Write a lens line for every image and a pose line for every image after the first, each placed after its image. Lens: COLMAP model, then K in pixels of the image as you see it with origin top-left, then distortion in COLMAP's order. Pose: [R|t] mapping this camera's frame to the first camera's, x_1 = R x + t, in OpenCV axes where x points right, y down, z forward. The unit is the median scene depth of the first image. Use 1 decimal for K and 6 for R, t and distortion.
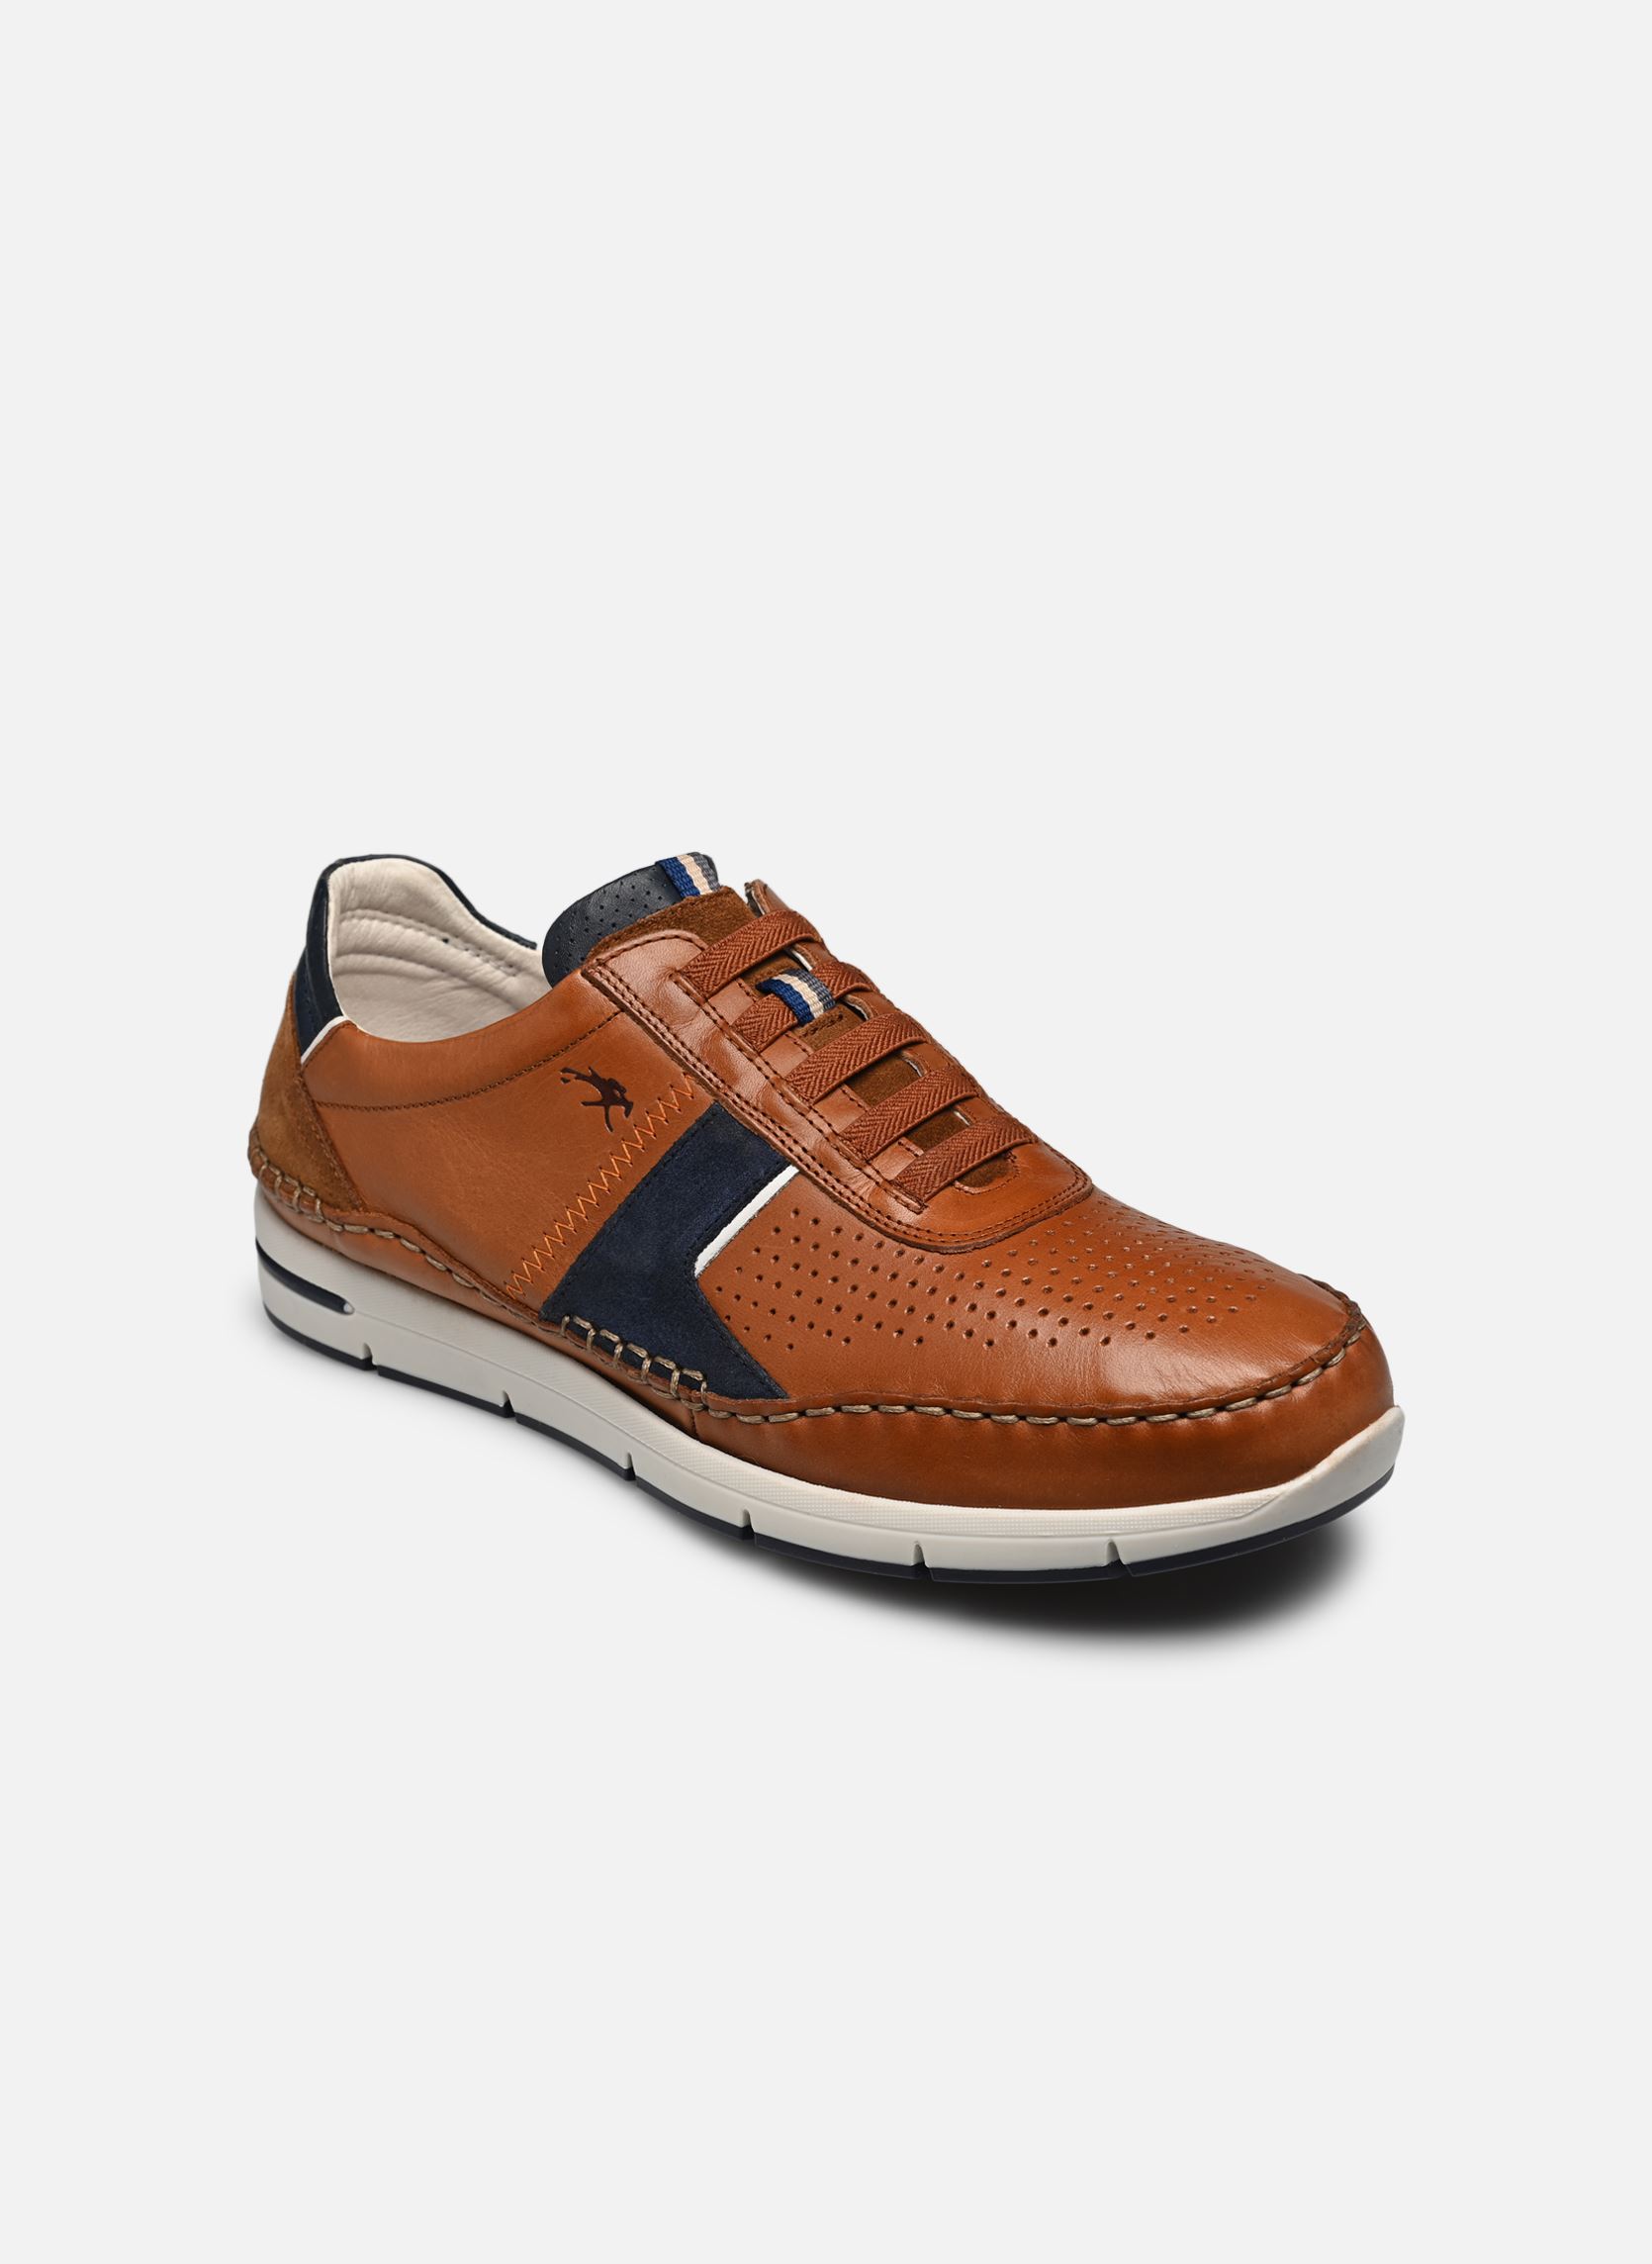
lens RADIAL K [[7155.7, 0, 825.7], [0, 7155.7, 1131.7], [0, 0, 1]] dist [-0.548275, 0.000000]
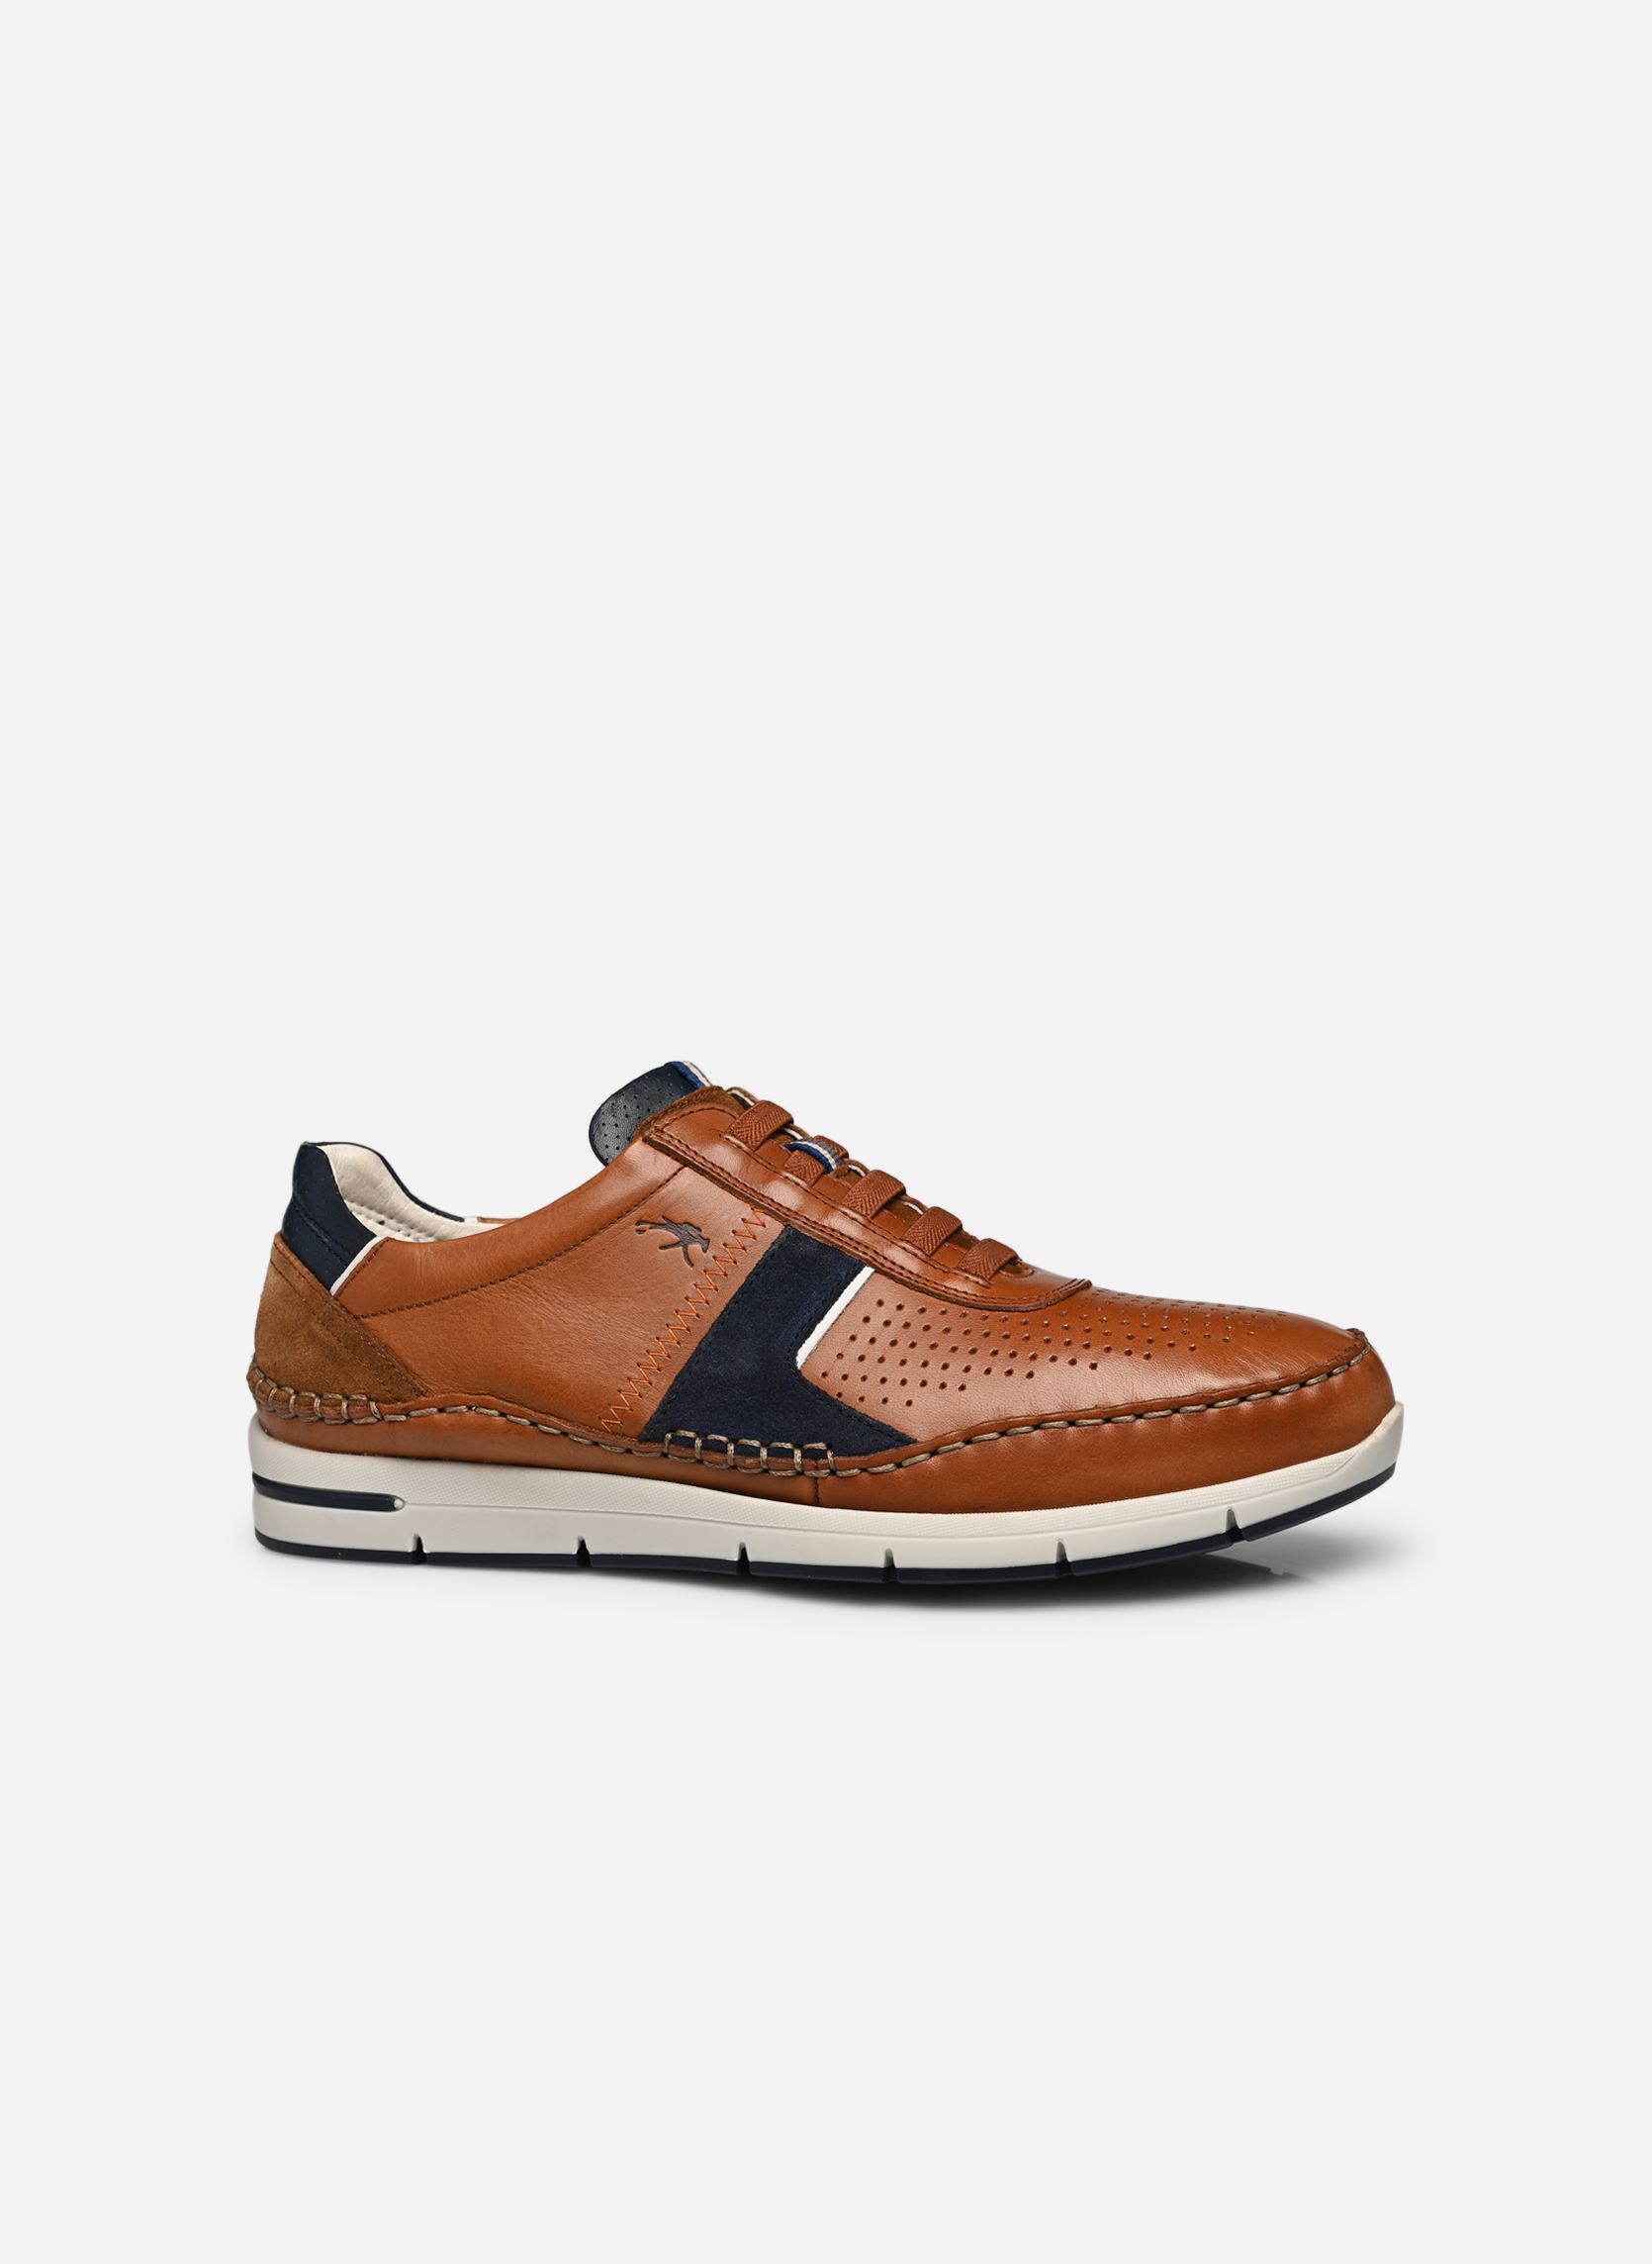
lens RADIAL K [[7155.7, 0, 825.6], [0, 7155.7, 1131.8], [0, 0, 1]] dist [-0.548275, 0.000000]
pose [[0.872748, -0.008641, 0.488095, -0.573157], [0.183044, 0.932689, -0.310783, 0.341554], [-0.452556, 0.360578, 0.815584, 0.045419]]
